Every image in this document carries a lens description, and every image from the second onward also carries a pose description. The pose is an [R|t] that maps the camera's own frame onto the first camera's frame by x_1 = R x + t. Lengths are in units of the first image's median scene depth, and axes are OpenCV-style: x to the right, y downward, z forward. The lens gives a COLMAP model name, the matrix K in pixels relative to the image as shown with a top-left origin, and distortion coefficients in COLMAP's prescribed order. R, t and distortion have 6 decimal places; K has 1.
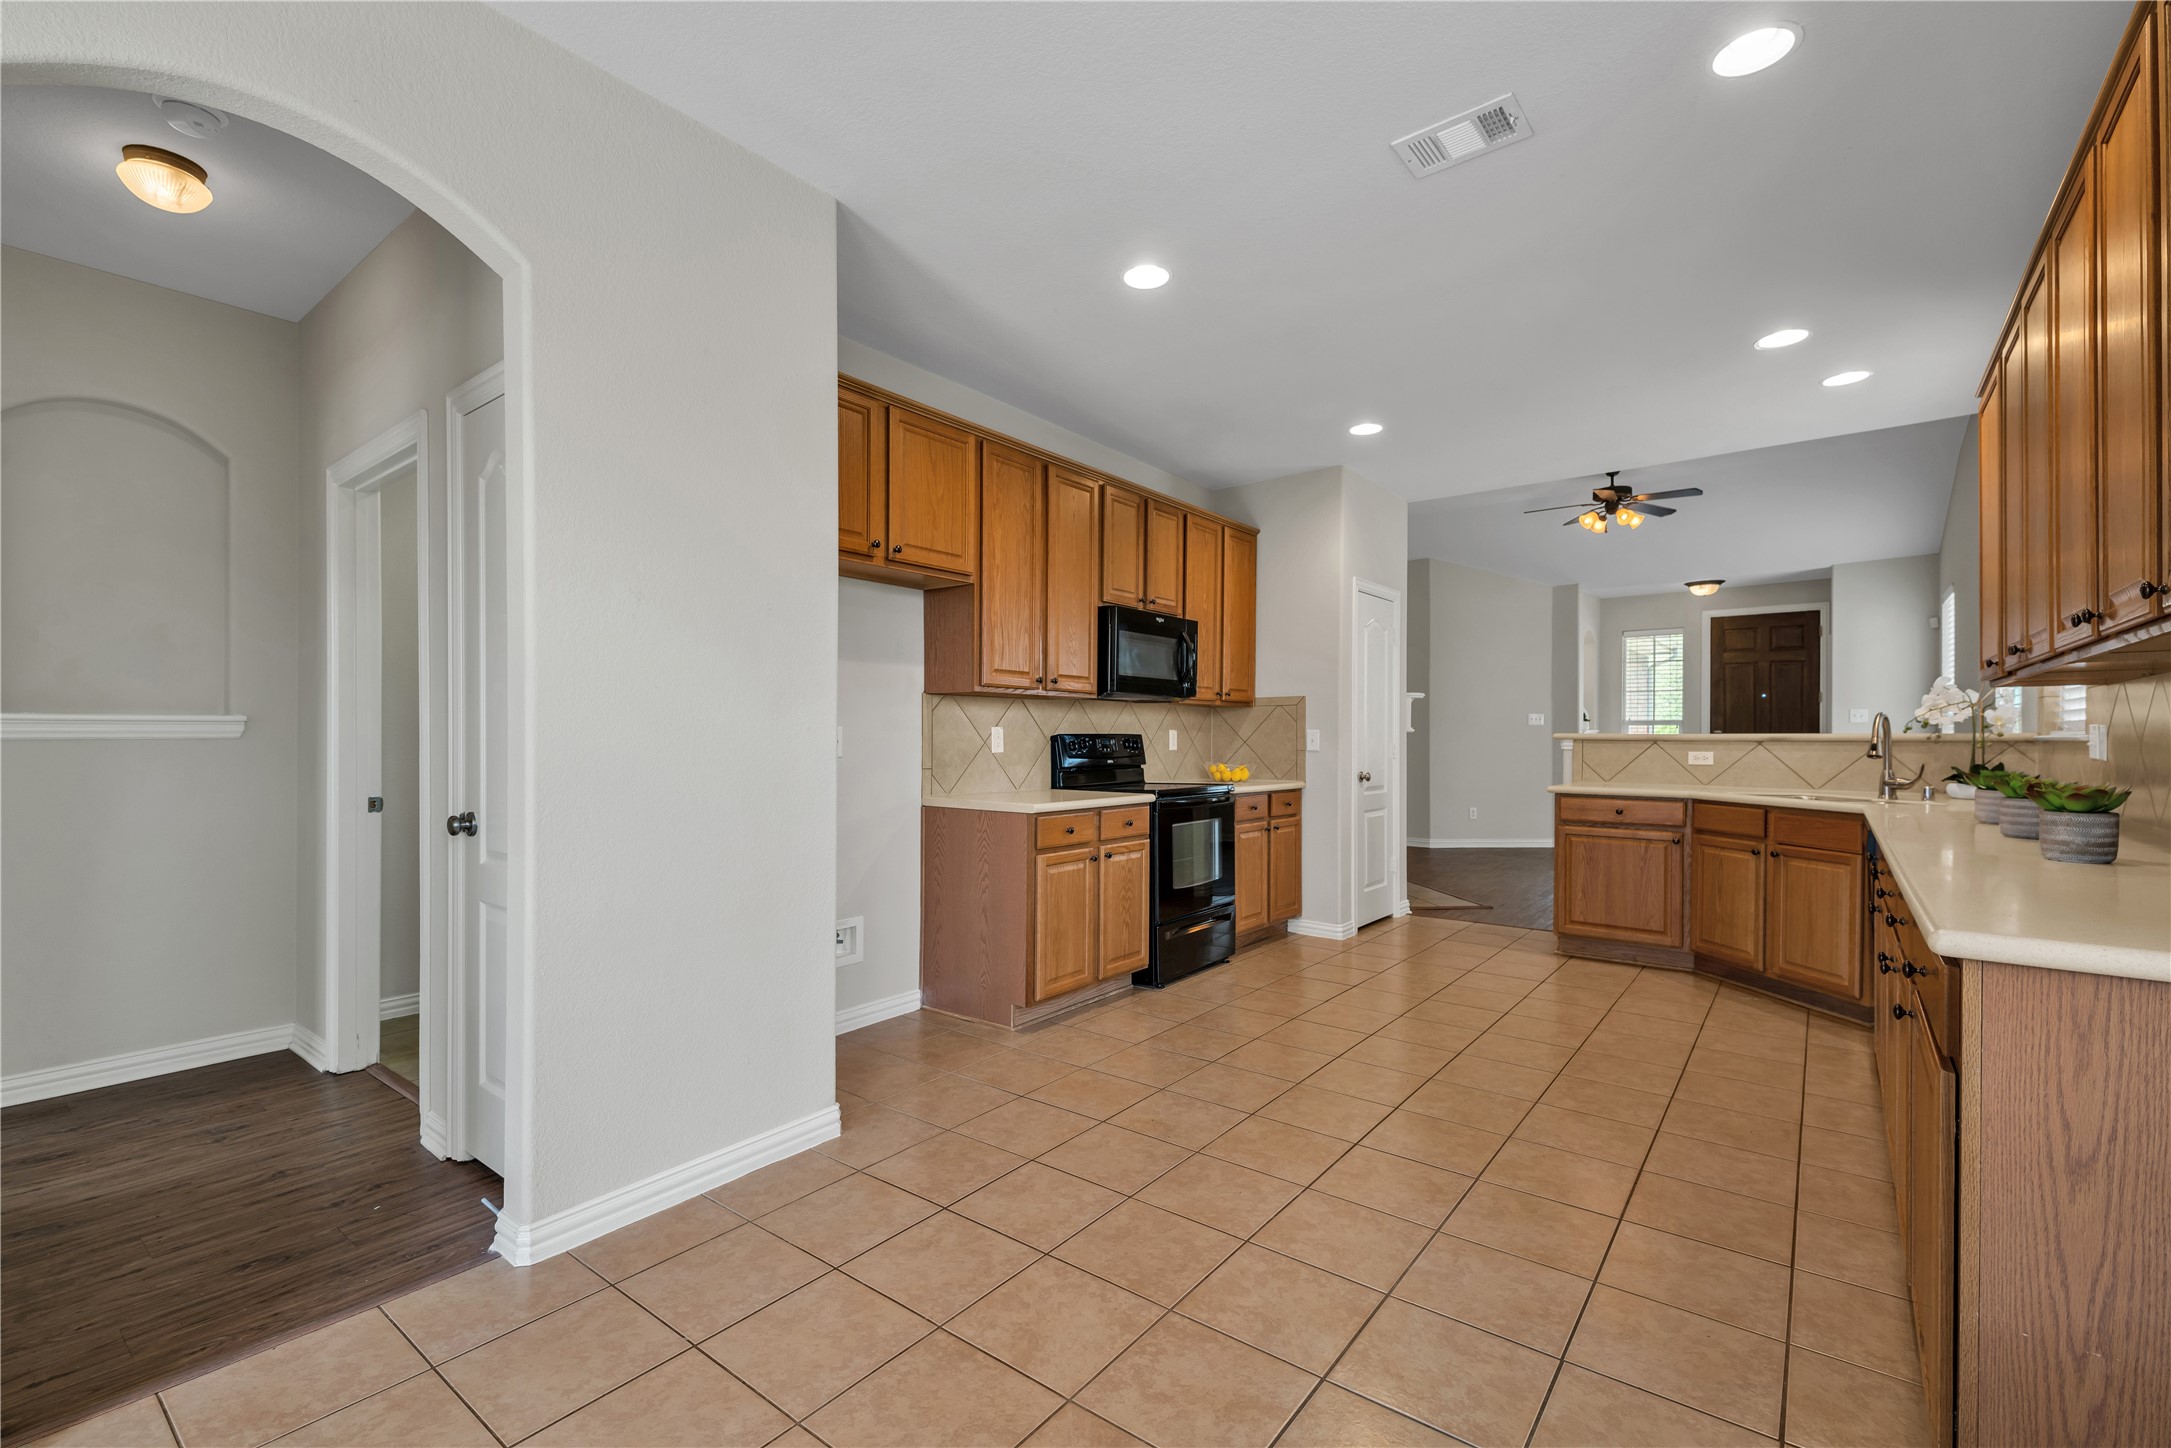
lens RADIAL K [[947.6, 0, 1078.9], [0, 947.6, 739.9], [0, 0, 1]] dist [0.024386, -0.001137]
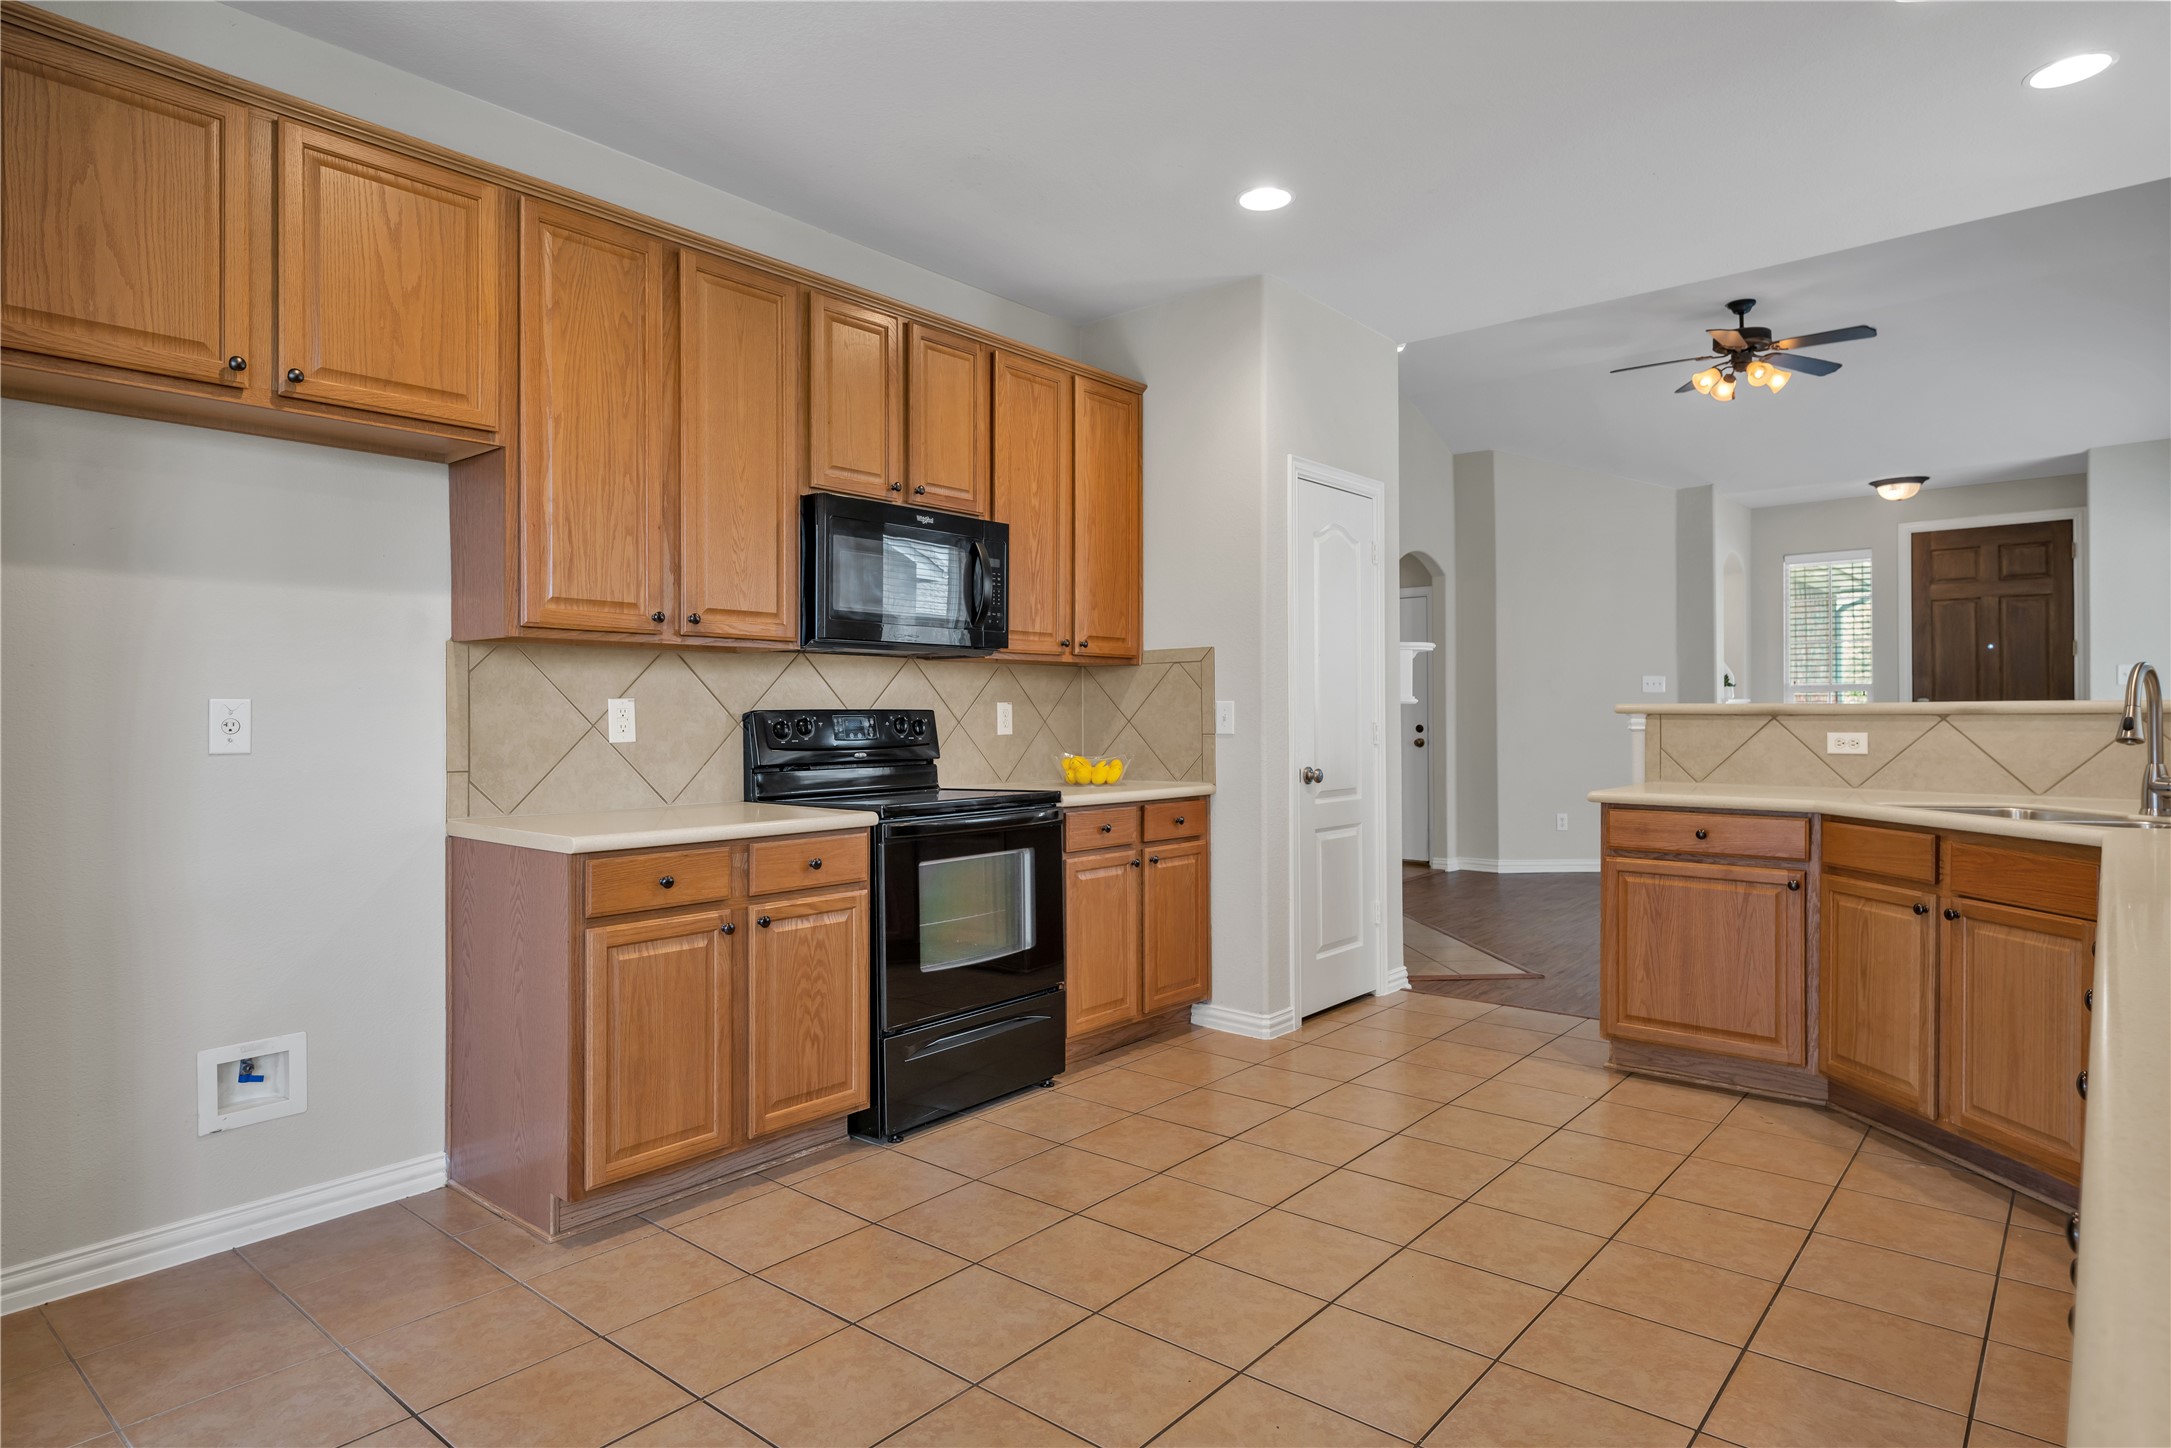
lens RADIAL K [[1214.0, 0, 1077.6], [0, 1214.0, 713.8], [0, 0, 1]] dist [0.001002, 0.006585]
pose [[0.999136, -0.007200, -0.040935, 0.208405], [0.007051, 0.999968, -0.003792, 0.000329], [0.040961, 0.003500, 0.999155, 0.227412]]
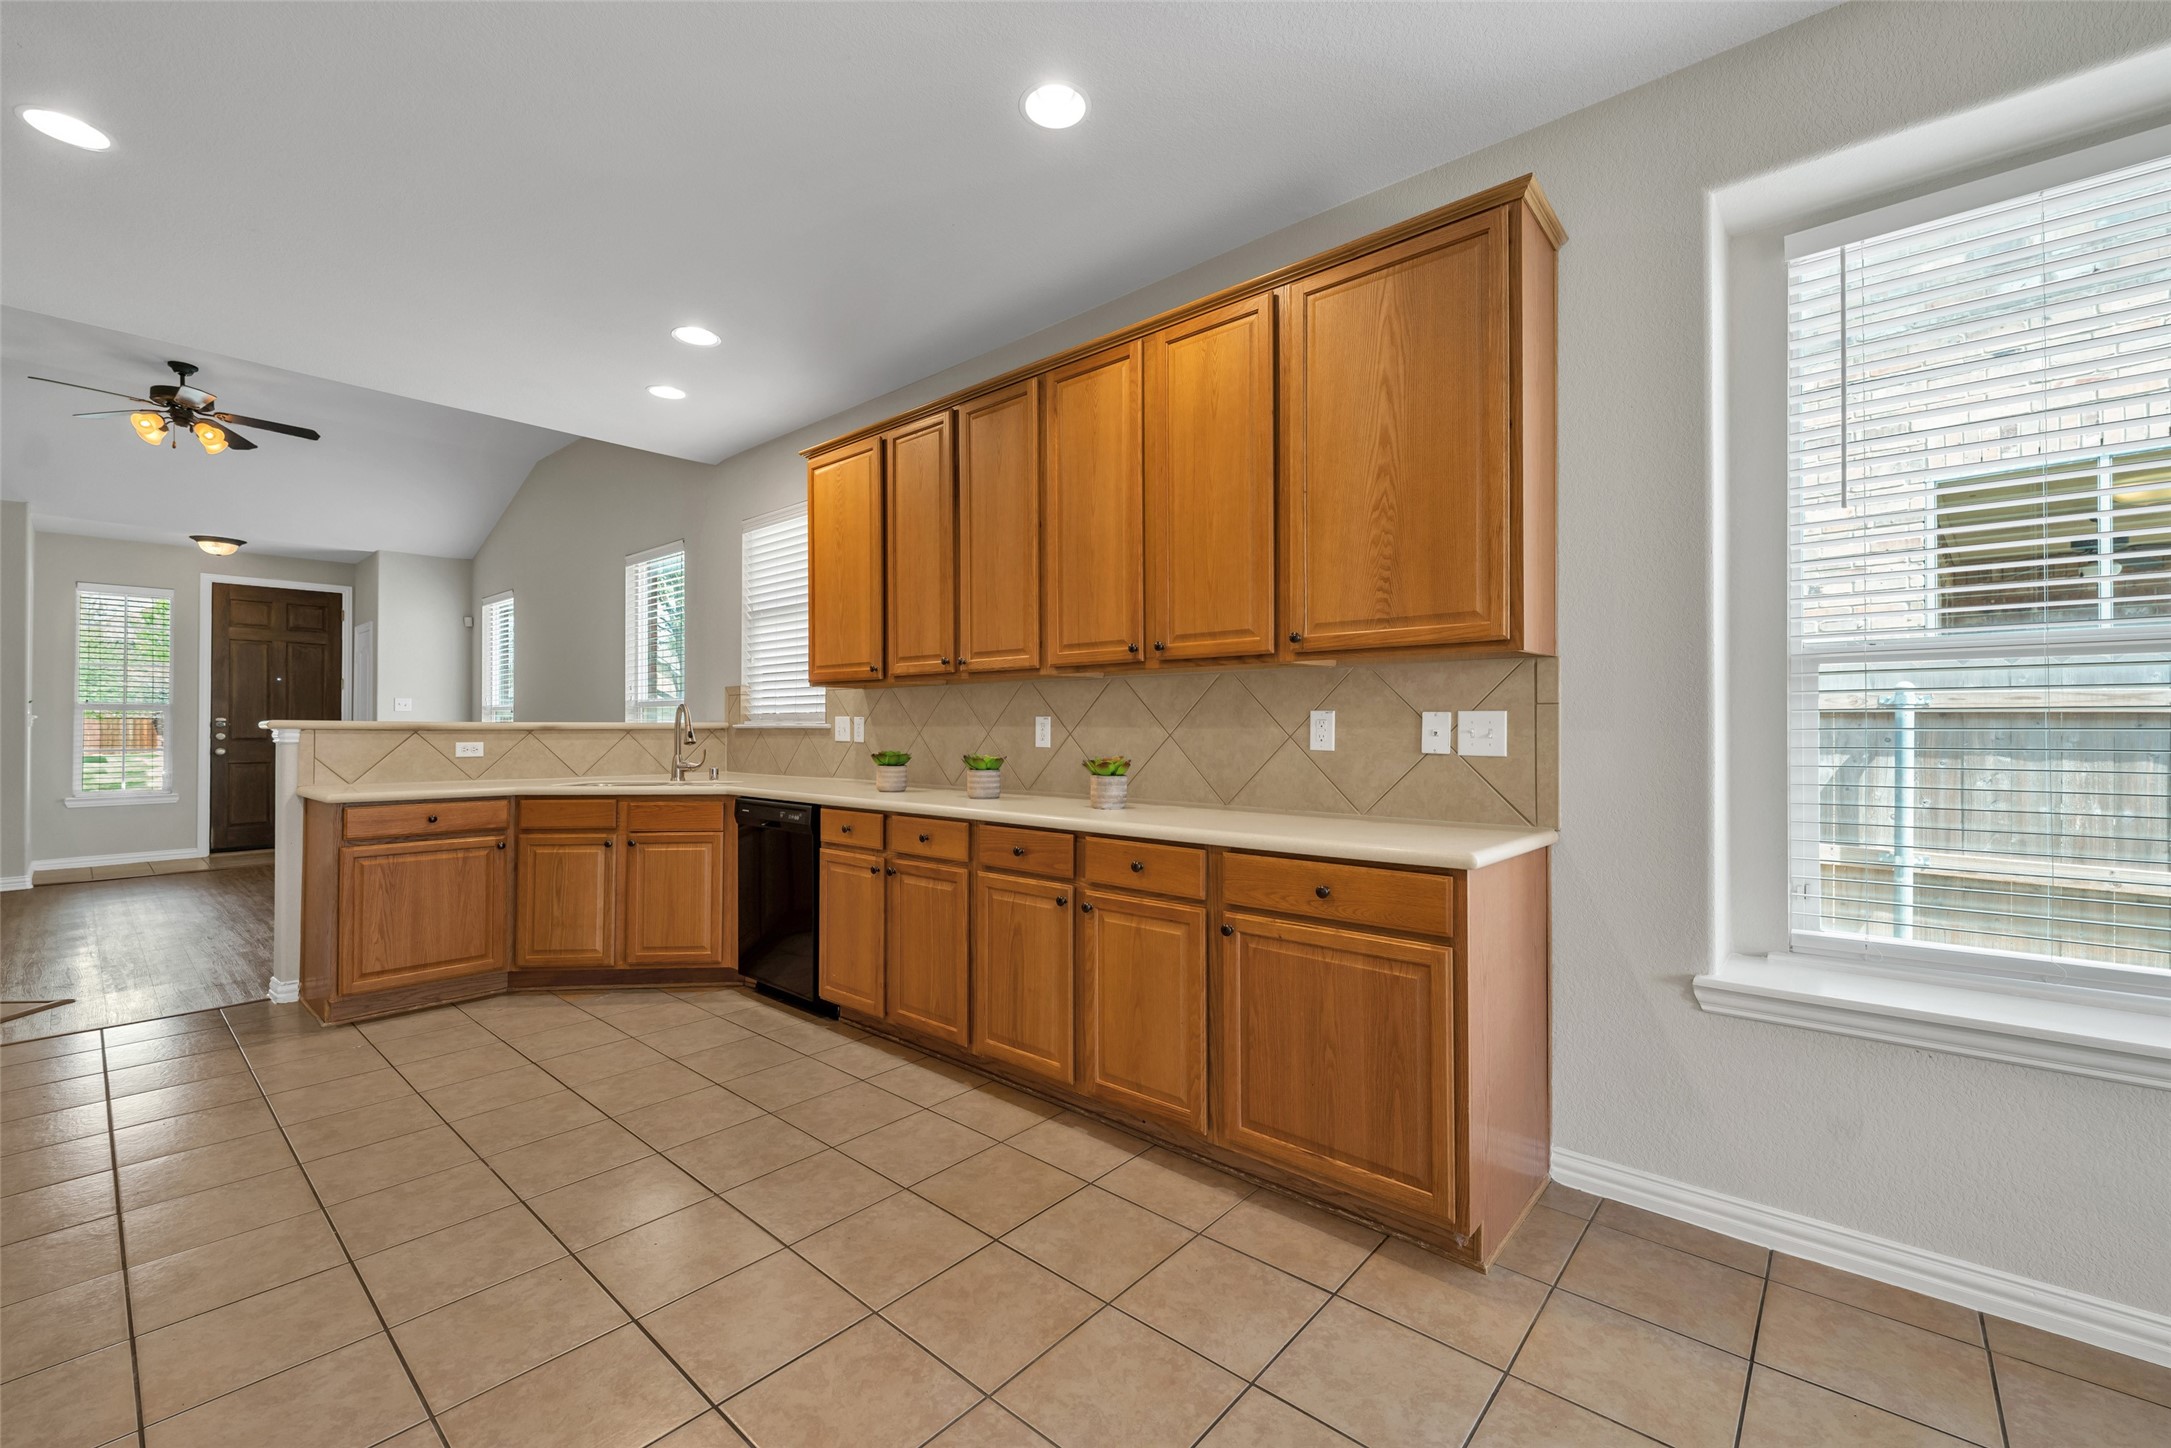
lens RADIAL K [[887.6, 0, 1075.0], [0, 887.6, 722.1], [0, 0, 1]] dist [0.003812, 0.000085]
pose [[0.060018, 0.002919, 0.998193, -0.143212], [0.003794, 0.999988, -0.003152, -0.001416], [-0.998190, 0.003976, 0.060006, 0.418155]]
